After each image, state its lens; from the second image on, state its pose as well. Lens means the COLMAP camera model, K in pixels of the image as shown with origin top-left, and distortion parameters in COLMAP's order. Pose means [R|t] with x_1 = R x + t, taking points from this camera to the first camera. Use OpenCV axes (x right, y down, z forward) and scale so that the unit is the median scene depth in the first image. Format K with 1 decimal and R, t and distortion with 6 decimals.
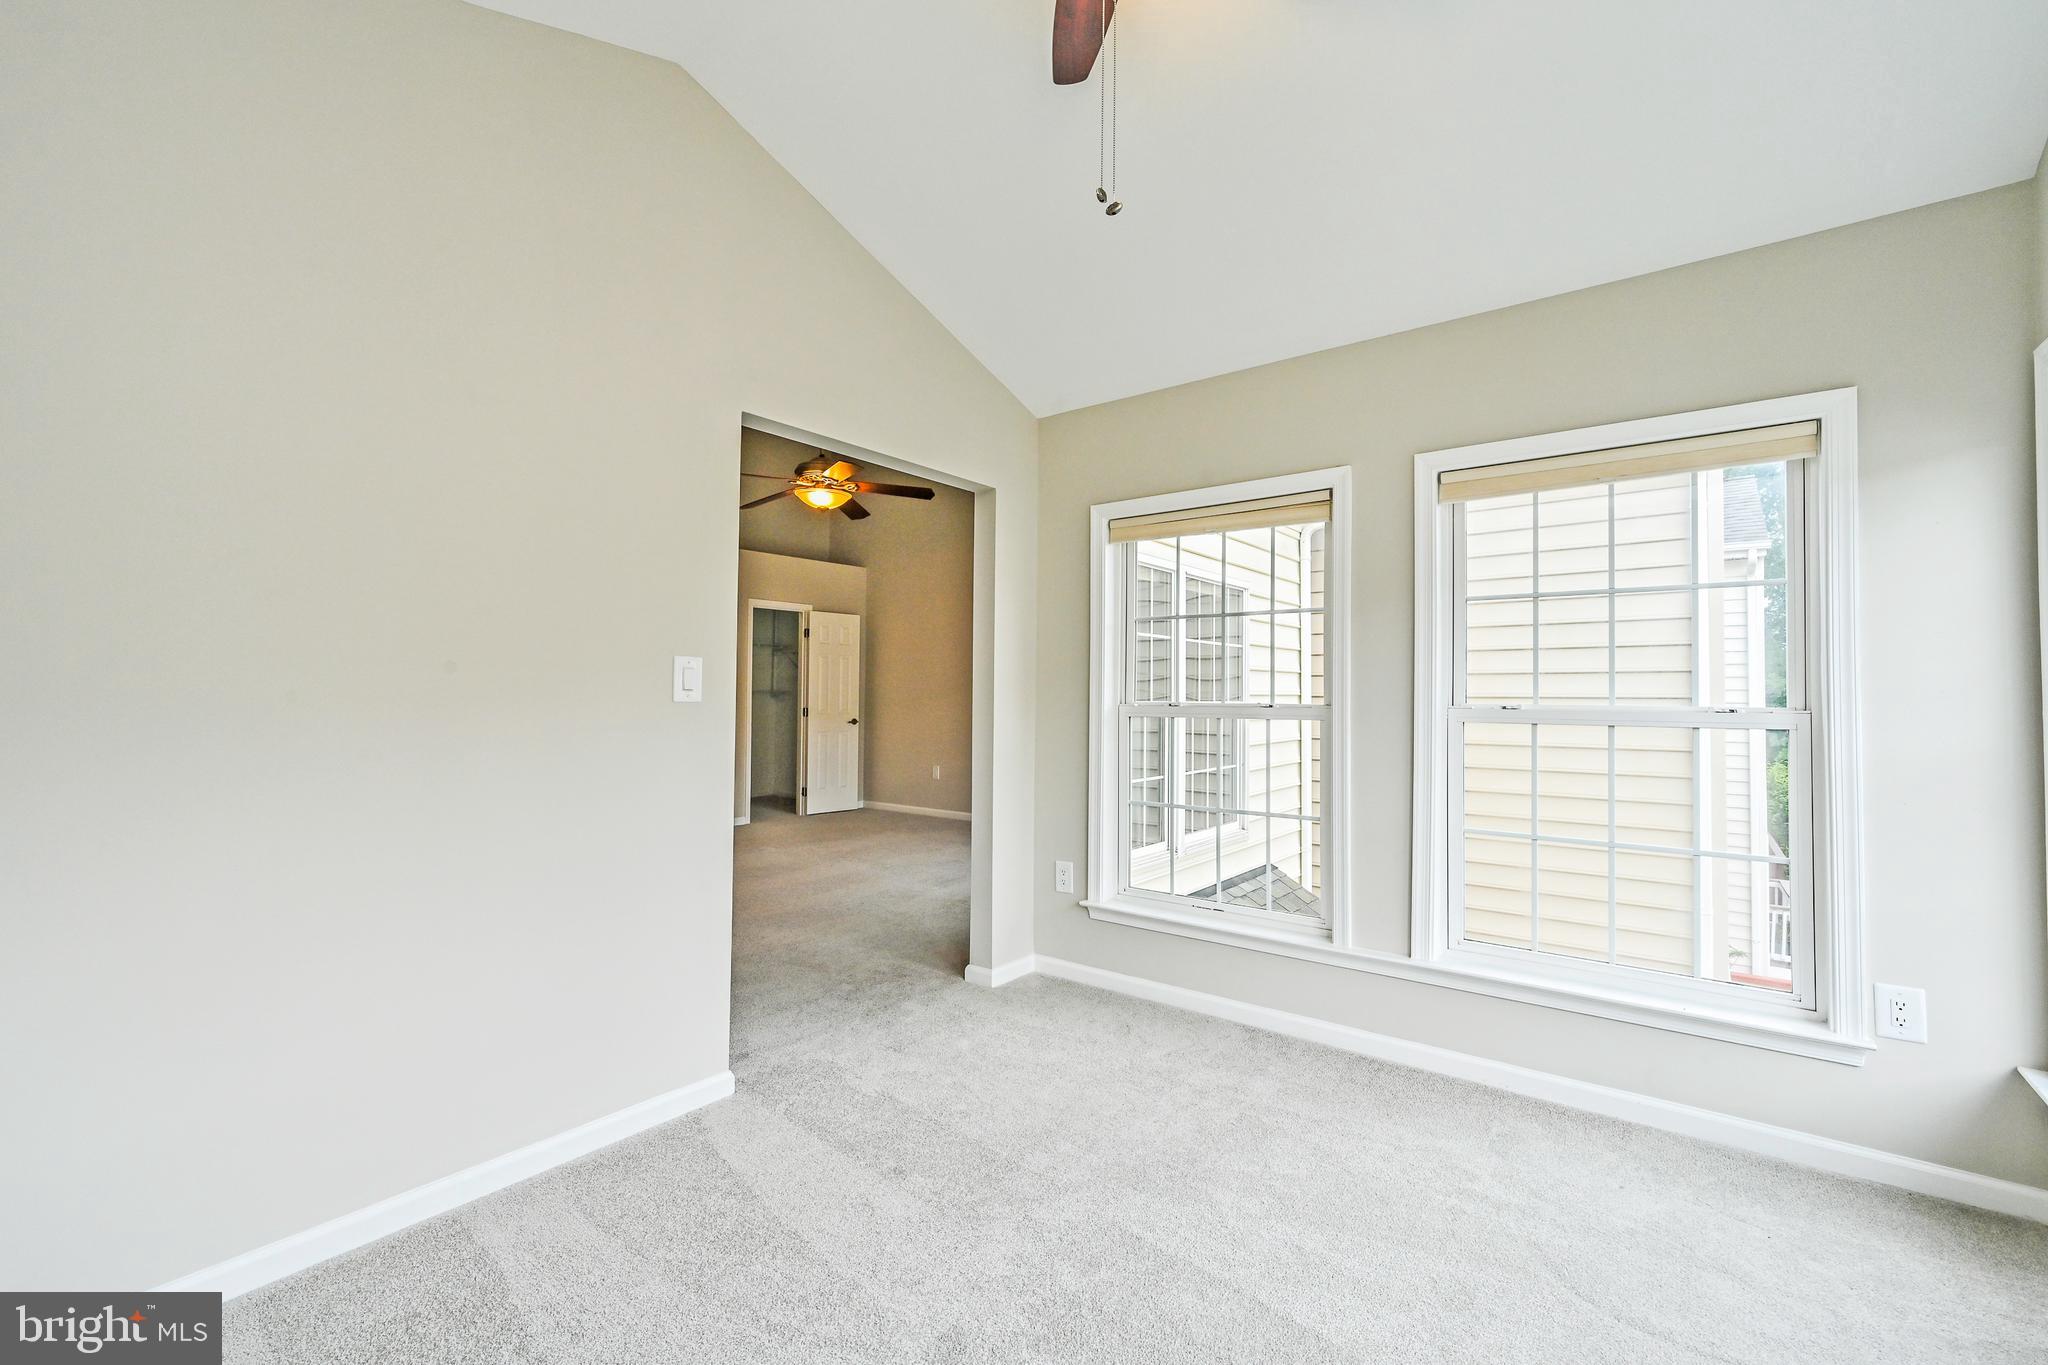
lens RADIAL K [[837.5, 0, 1036.6], [0, 837.5, 685.3], [0, 0, 1]] dist [-0.001774, -0.000339]
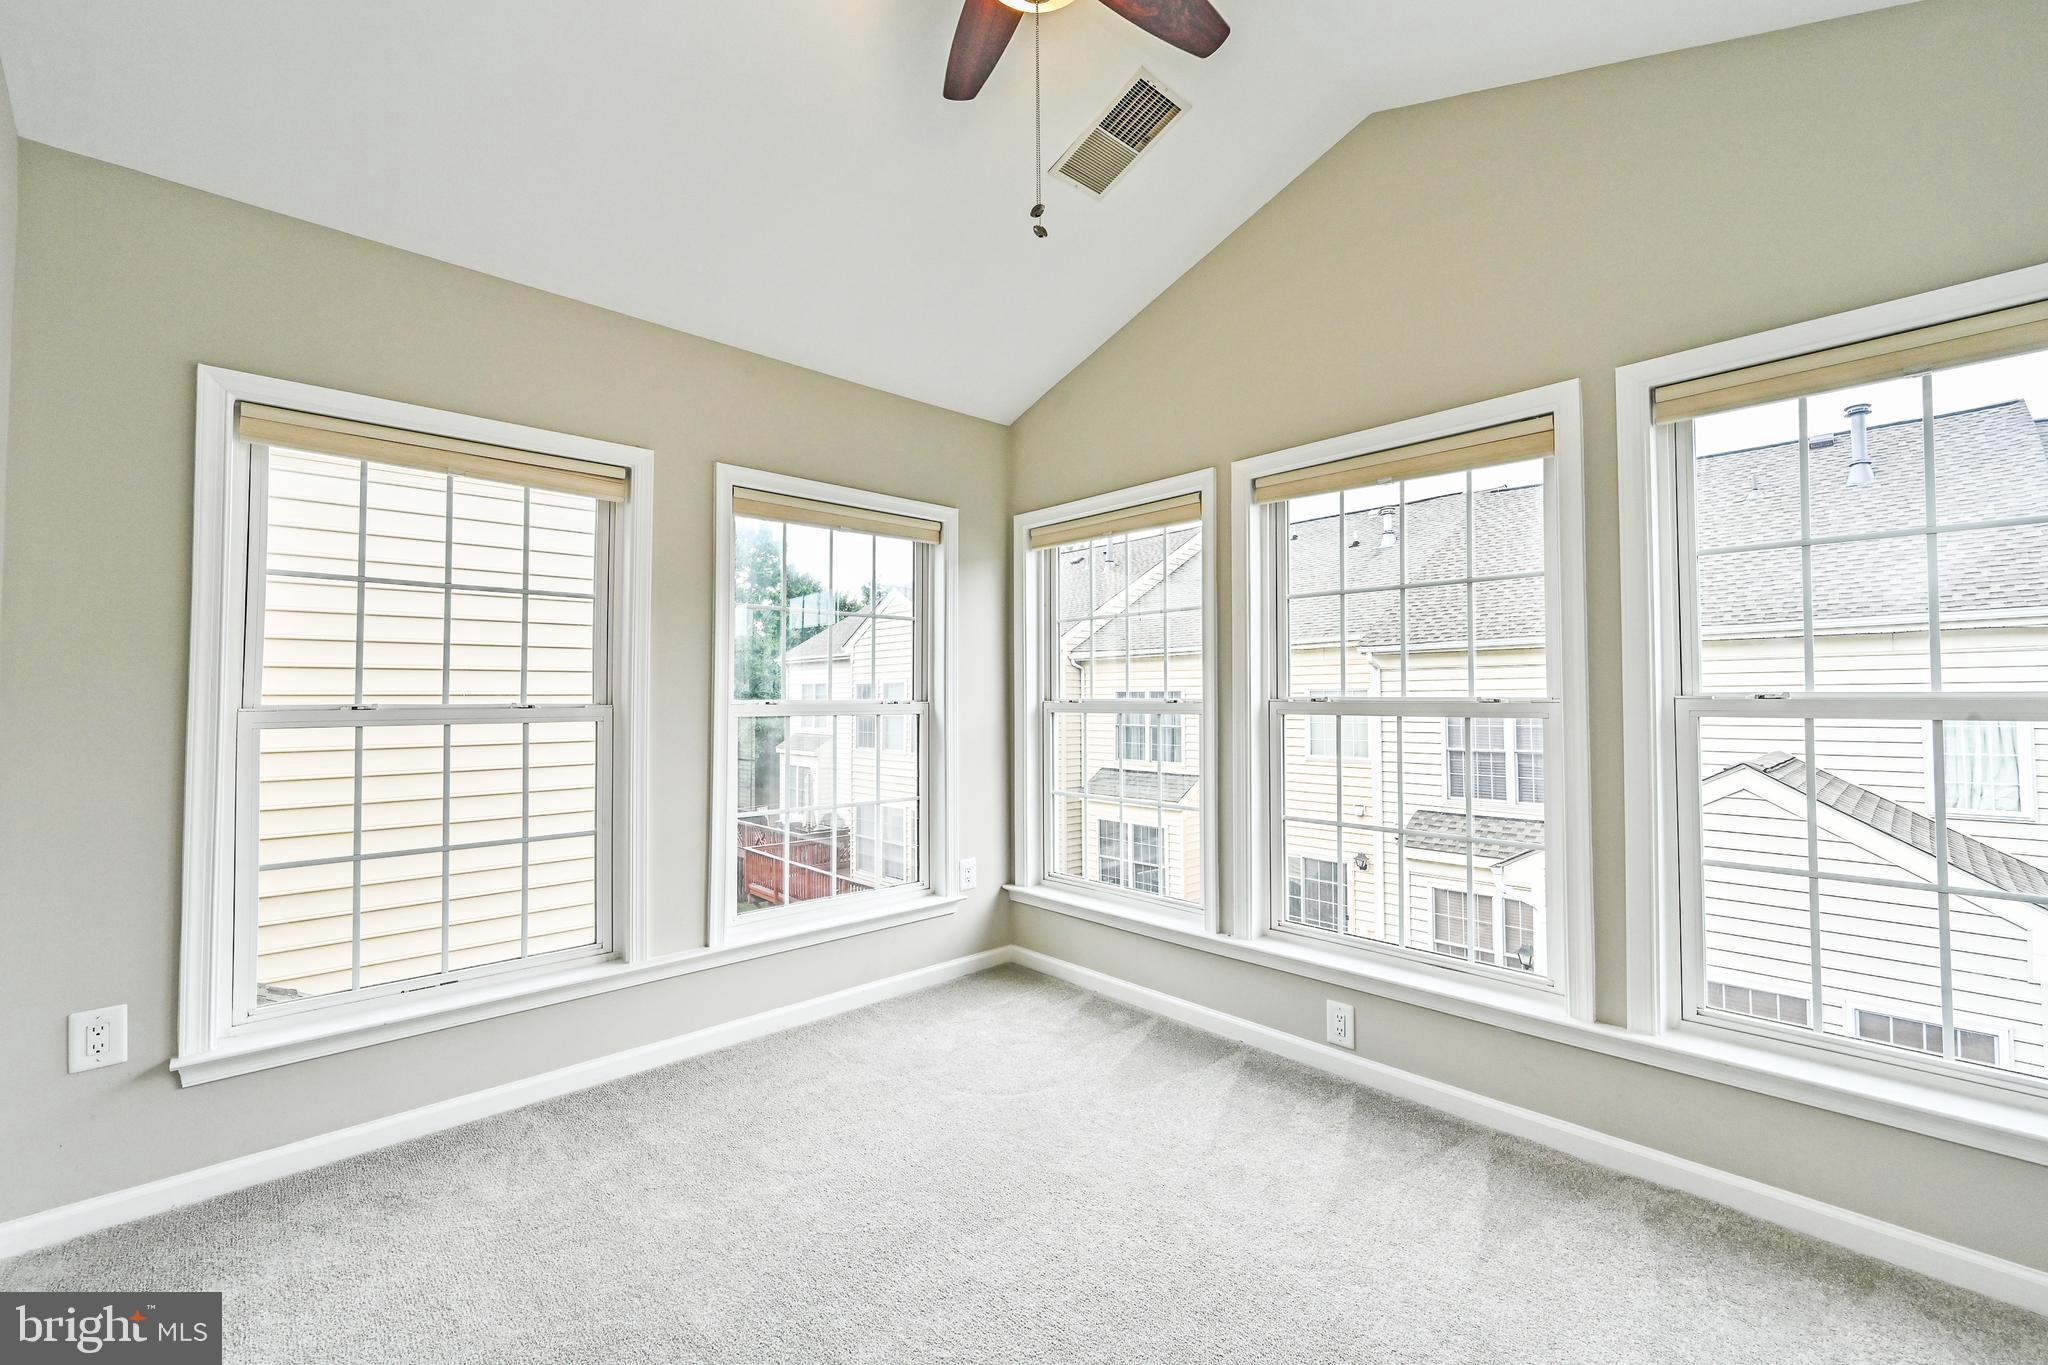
lens RADIAL K [[837.5, 0, 1036.6], [0, 837.5, 685.3], [0, 0, 1]] dist [-0.001774, -0.000339]
pose [[0.165548, 0.006916, 0.986178, -0.456555], [-0.011198, 0.999924, -0.005133, 0.002903], [-0.986138, -0.010193, 0.165613, 0.389436]]
